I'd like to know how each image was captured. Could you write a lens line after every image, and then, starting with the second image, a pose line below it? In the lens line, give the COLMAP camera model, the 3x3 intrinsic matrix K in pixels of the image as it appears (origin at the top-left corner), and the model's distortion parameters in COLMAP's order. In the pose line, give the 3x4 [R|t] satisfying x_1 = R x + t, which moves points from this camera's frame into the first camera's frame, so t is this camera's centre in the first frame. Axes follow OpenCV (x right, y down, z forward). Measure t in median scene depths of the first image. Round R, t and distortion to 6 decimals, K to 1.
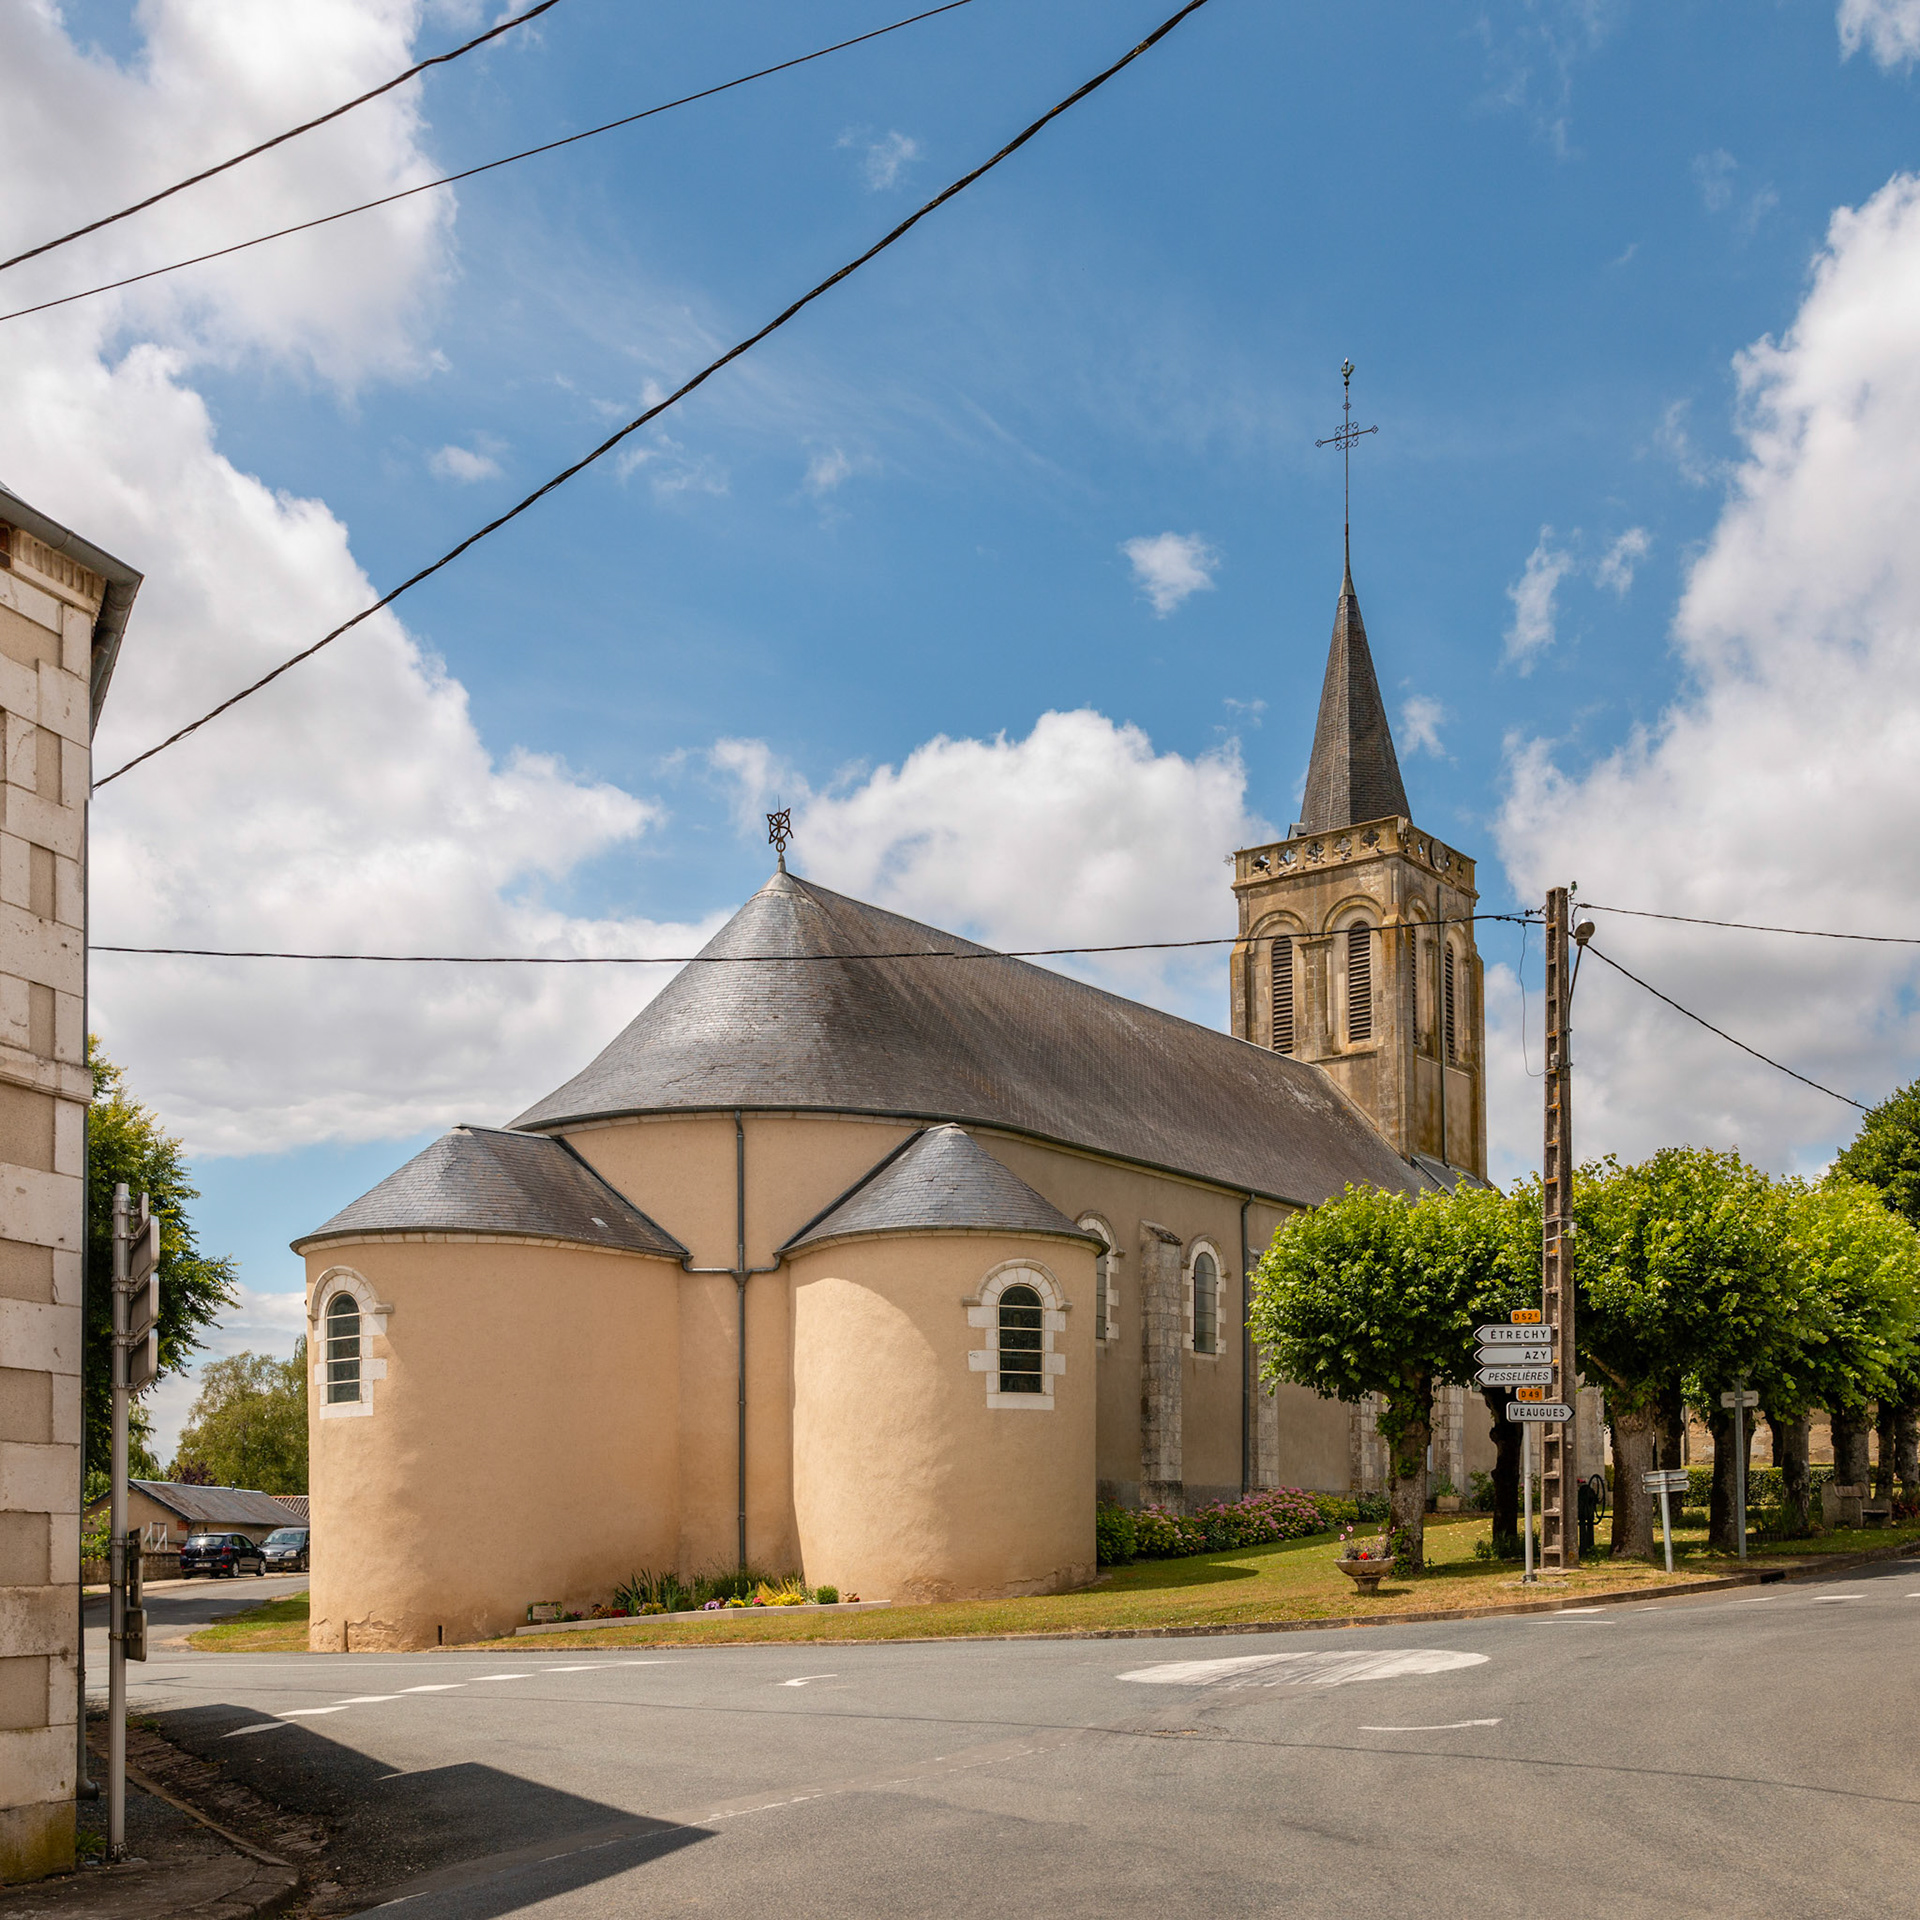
lens RADIAL K [[2948.0, 0, 1101.9], [0, 2948.0, 963.4], [0, 0, 1]] dist [0.009604, -0.005927]
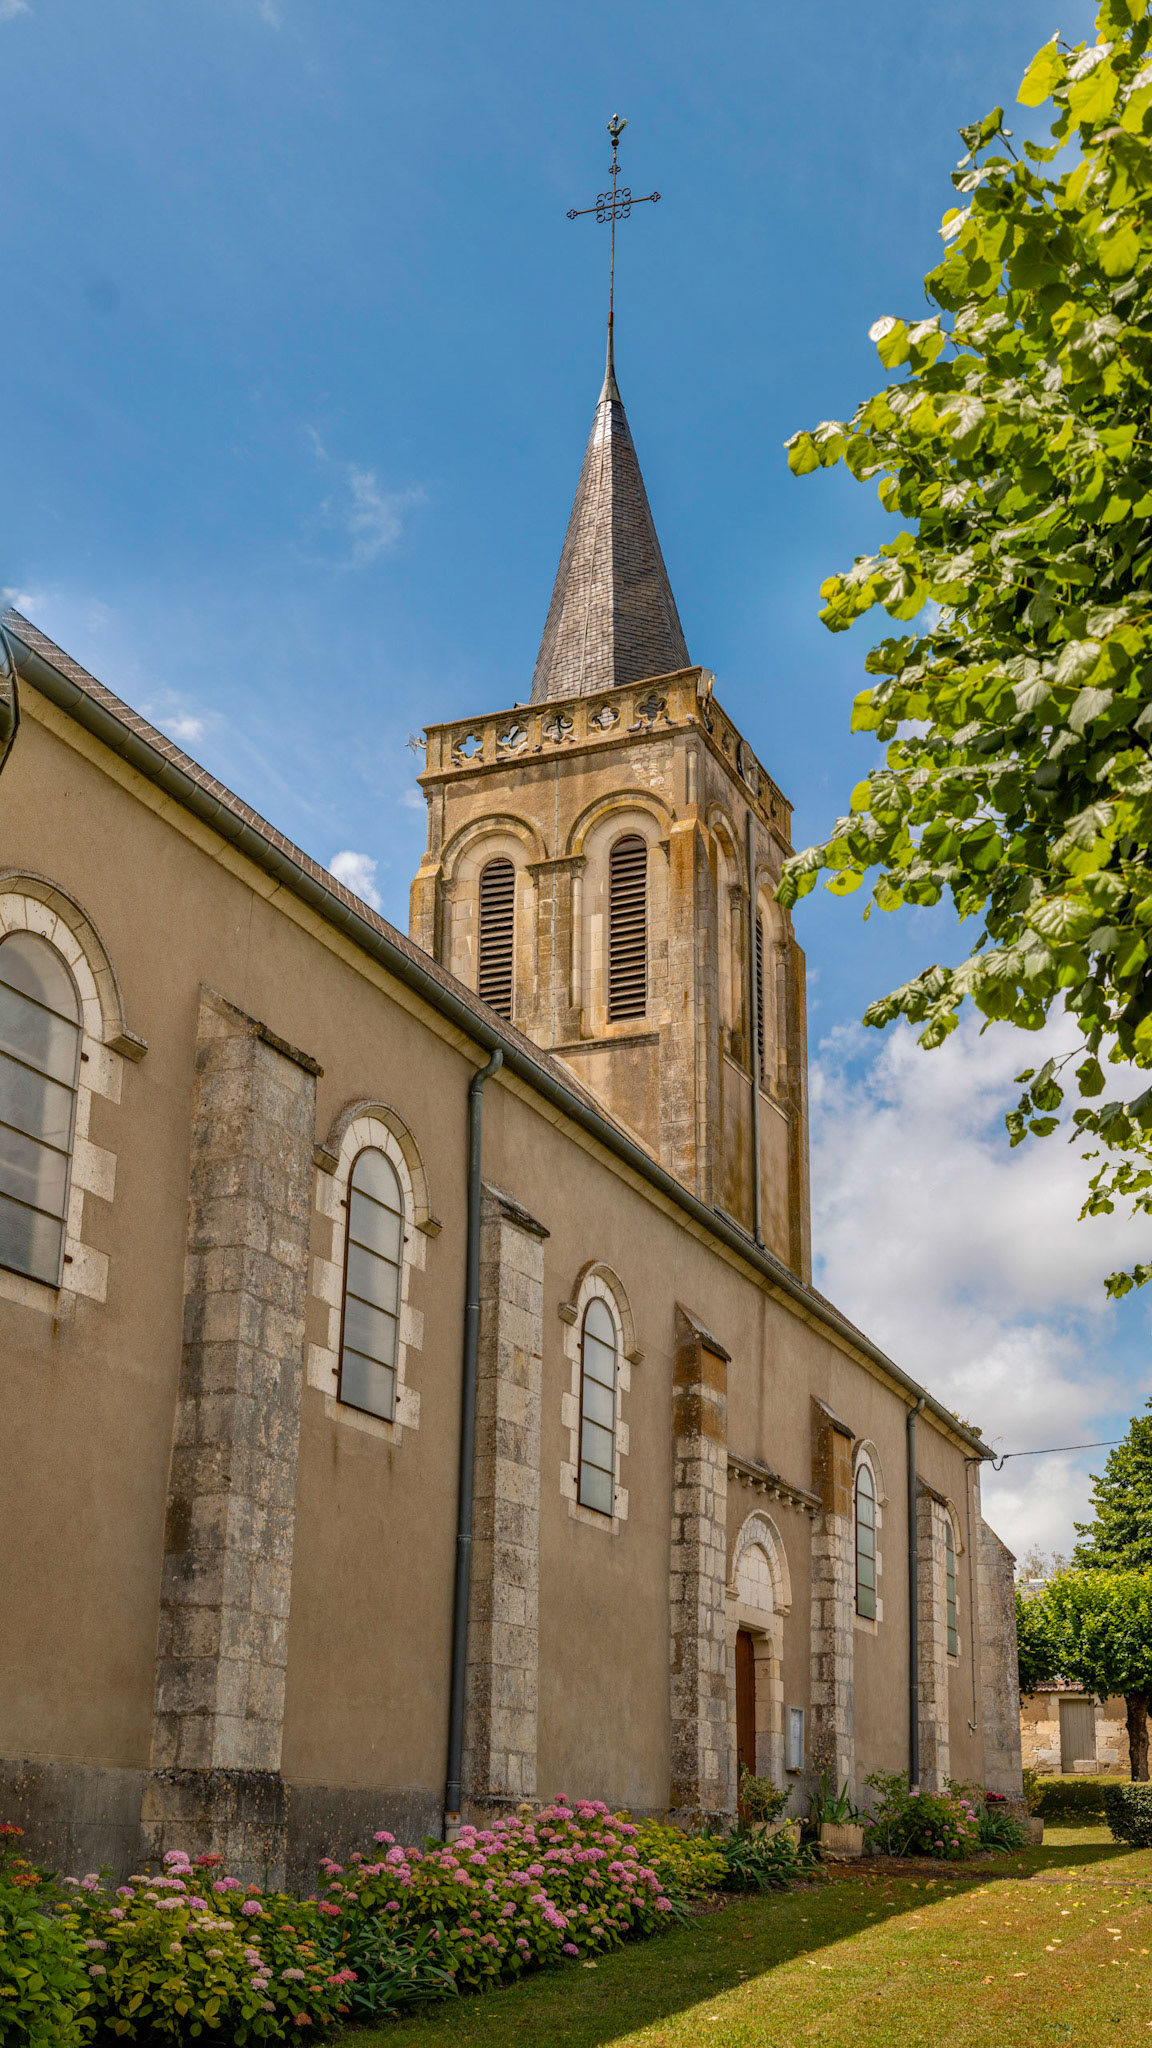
lens RADIAL K [[2725.4, 0, 576.0], [0, 2725.4, 1024.0], [0, 0, 1]] dist [0.000565, 0.024344]
pose [[0.991001, 0.058448, 0.120419, 0.012192], [-0.046135, 0.993650, -0.102617, 0.082072], [-0.125652, 0.096138, 0.987405, 0.461508]]
